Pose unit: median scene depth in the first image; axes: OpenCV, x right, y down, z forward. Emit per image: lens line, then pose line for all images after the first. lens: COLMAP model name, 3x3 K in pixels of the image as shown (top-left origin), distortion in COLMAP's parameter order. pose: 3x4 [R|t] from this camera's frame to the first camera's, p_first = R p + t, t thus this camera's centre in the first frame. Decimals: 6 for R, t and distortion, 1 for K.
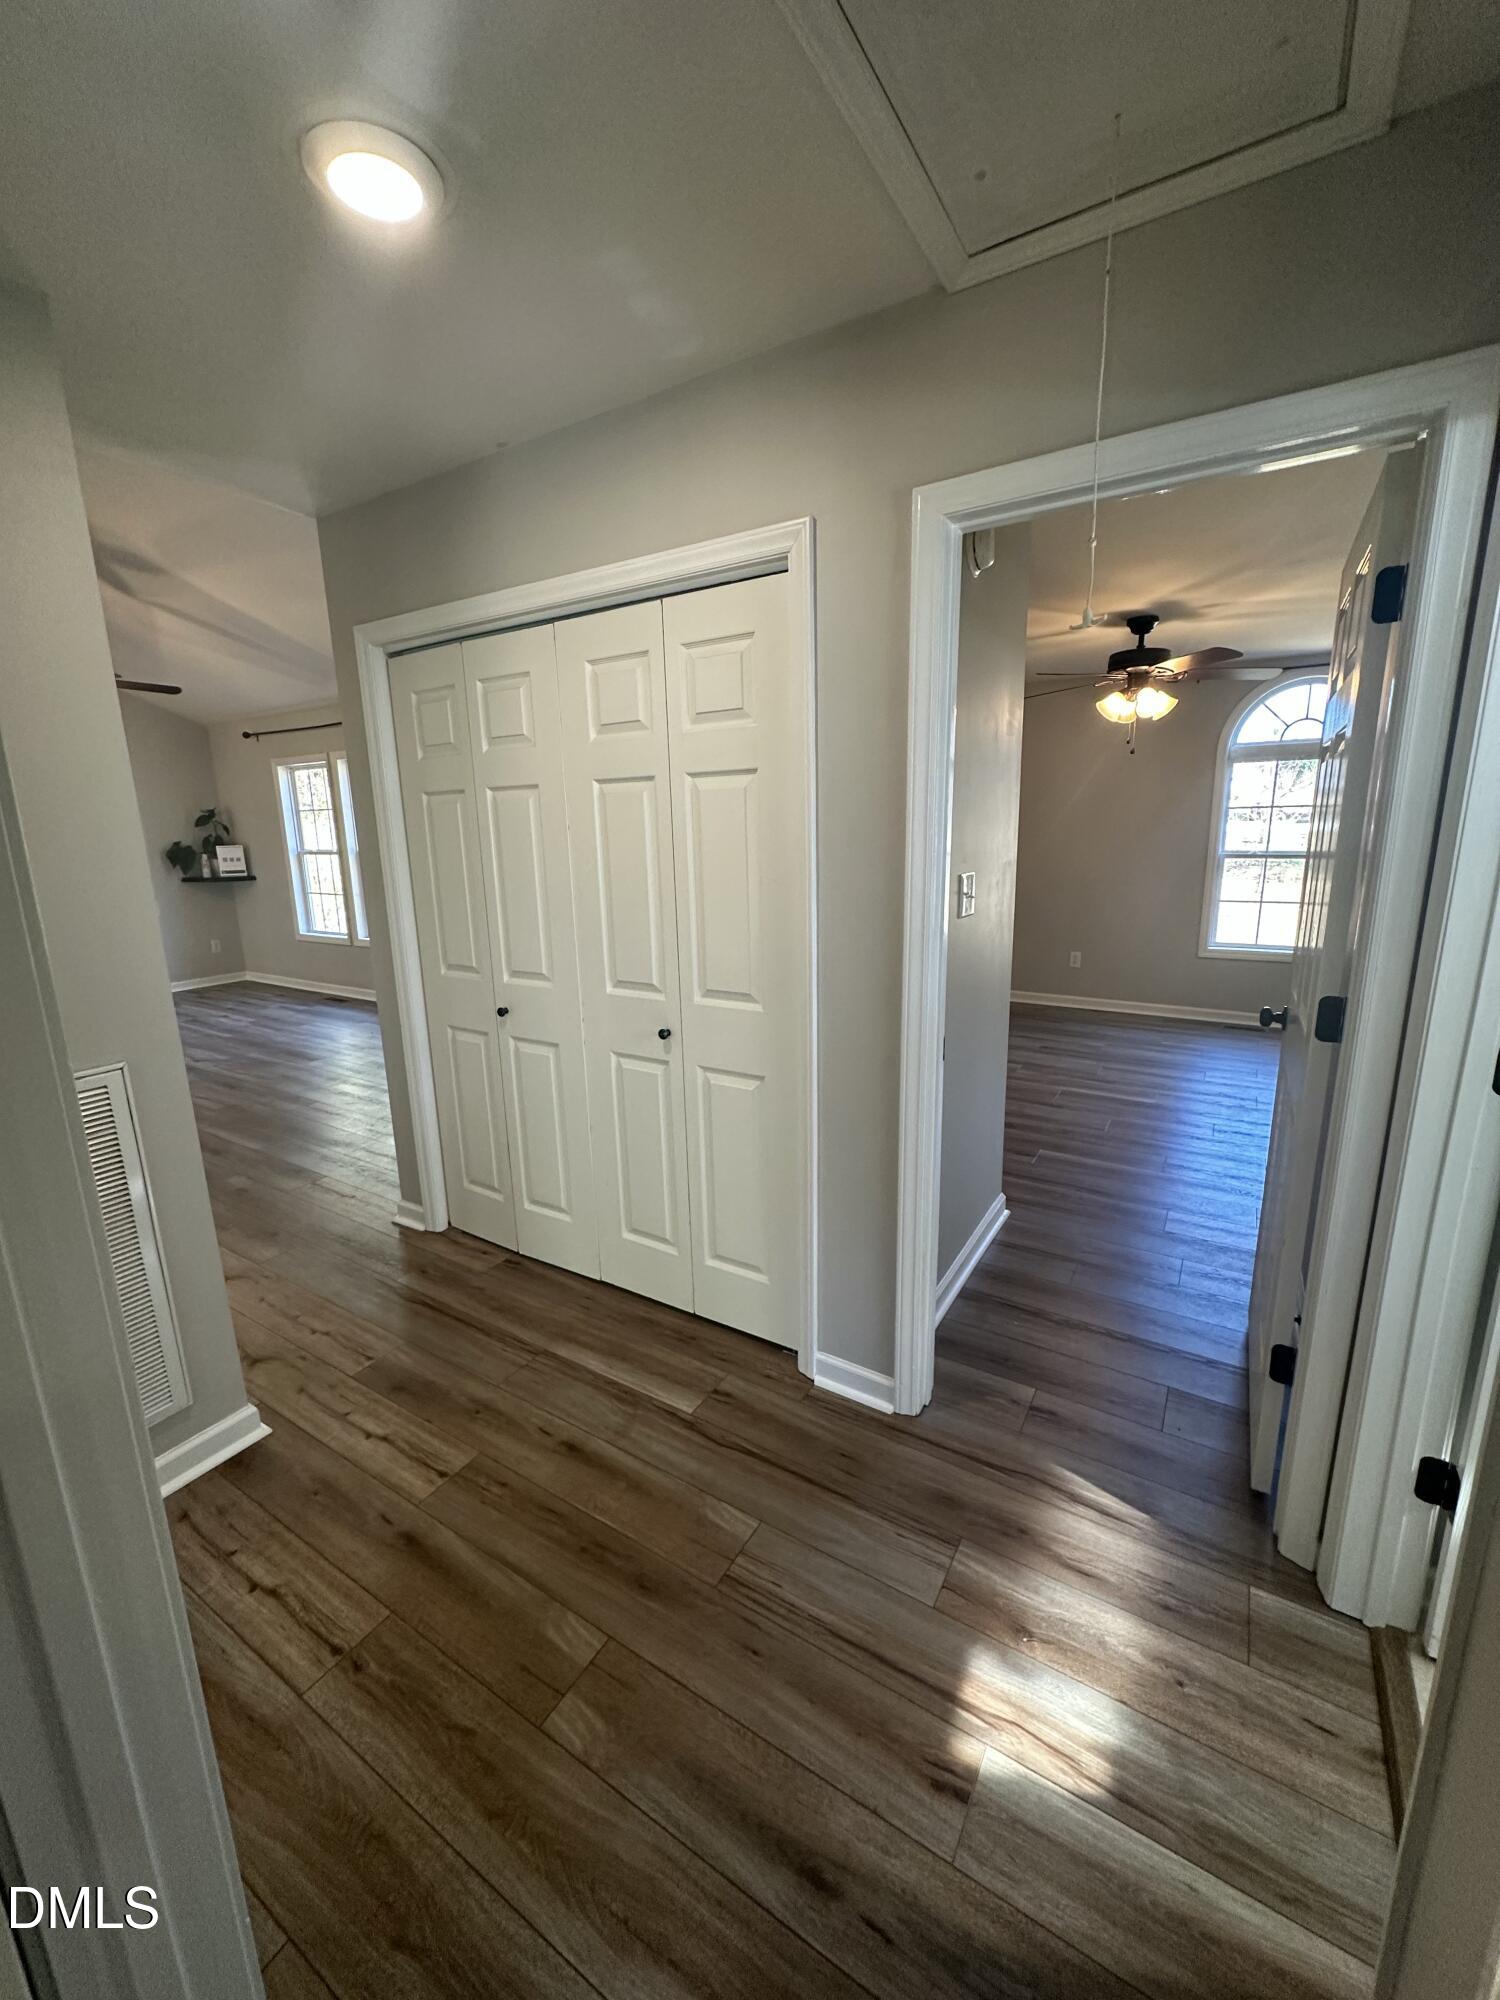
lens RADIAL K [[797.8, 0, 752.1], [0, 797.8, 998.2], [0, 0, 1]] dist [-0.000190, 0.000049]
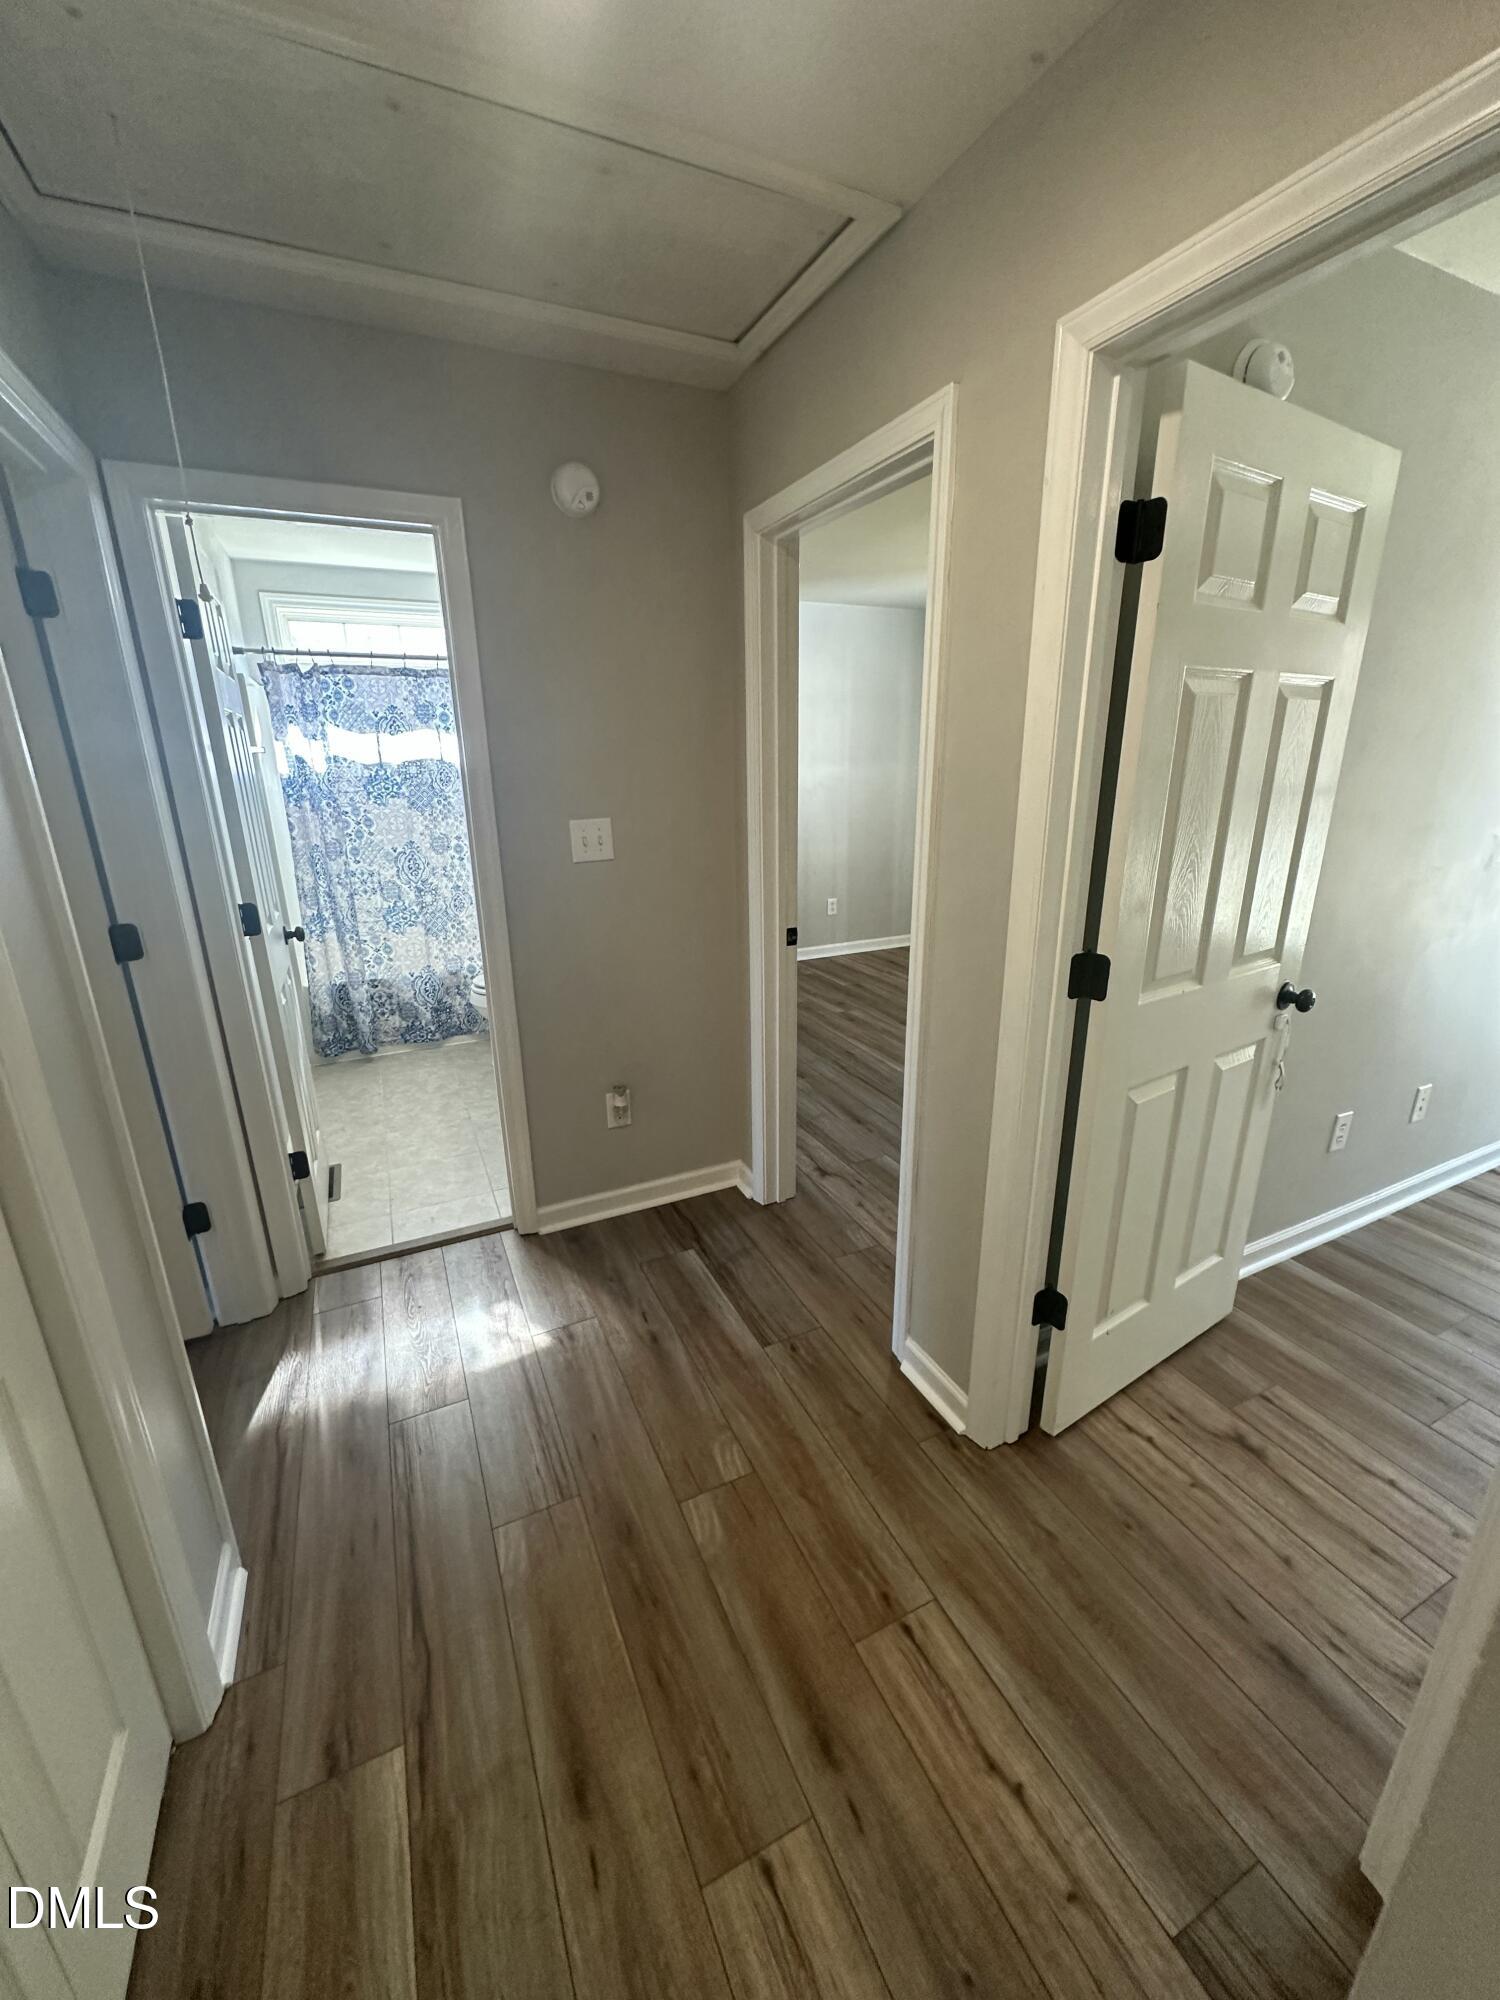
lens RADIAL K [[797.8, 0, 752.1], [0, 797.8, 998.2], [0, 0, 1]] dist [-0.000190, 0.000049]
pose [[-0.840250, -0.126395, 0.527261, -0.716982], [0.147490, 0.882497, 0.446594, -0.293380], [-0.521753, 0.453016, -0.722876, 1.339319]]
